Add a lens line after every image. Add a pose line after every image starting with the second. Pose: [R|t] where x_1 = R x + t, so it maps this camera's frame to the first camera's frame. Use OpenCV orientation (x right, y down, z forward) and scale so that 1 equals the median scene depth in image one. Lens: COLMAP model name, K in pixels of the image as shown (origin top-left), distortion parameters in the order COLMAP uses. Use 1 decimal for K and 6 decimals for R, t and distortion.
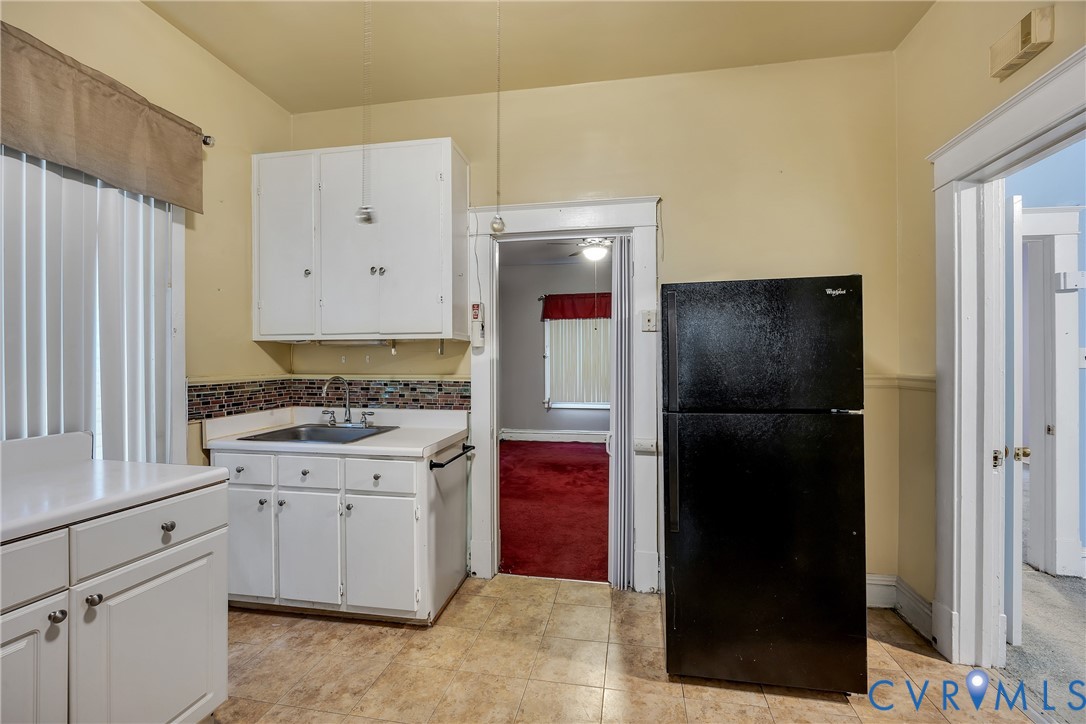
lens RADIAL K [[466.7, 0, 543.4], [0, 466.7, 364.5], [0, 0, 1]] dist [-0.002029, -0.000193]
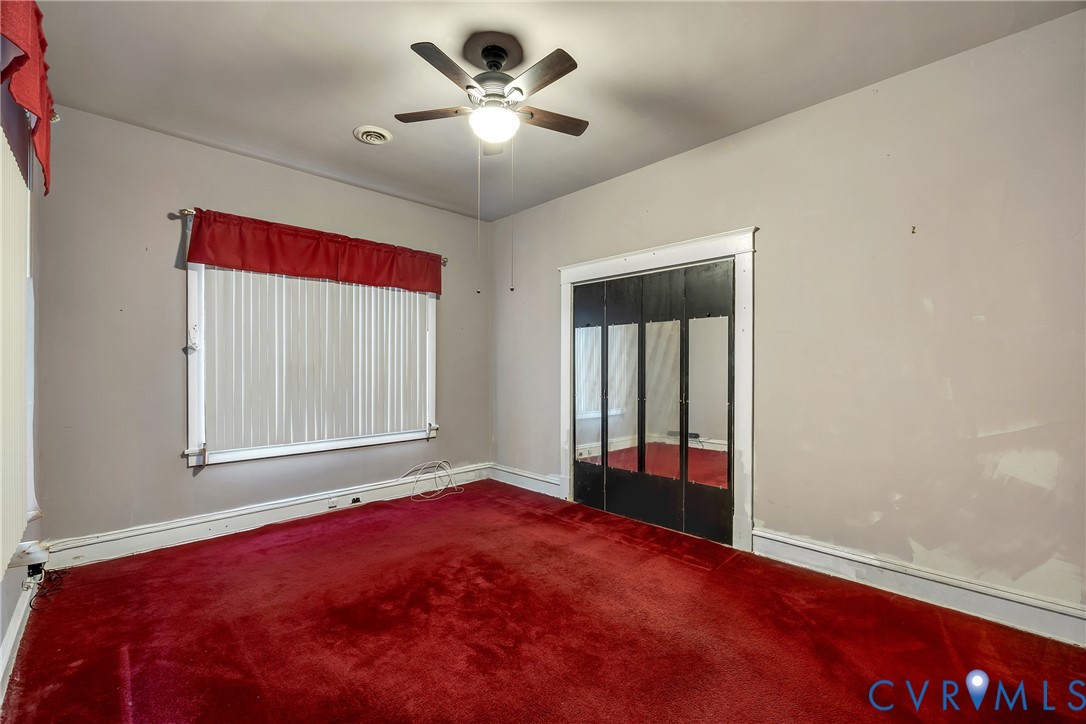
lens RADIAL K [[466.7, 0, 544.7], [0, 466.7, 364.3], [0, 0, 1]] dist [-0.002029, -0.000193]
pose [[0.584963, 0.001873, 0.811058, -0.157473], [0.005184, 0.999968, -0.006049, 0.001190], [-0.811044, 0.007743, 0.584934, 0.476200]]
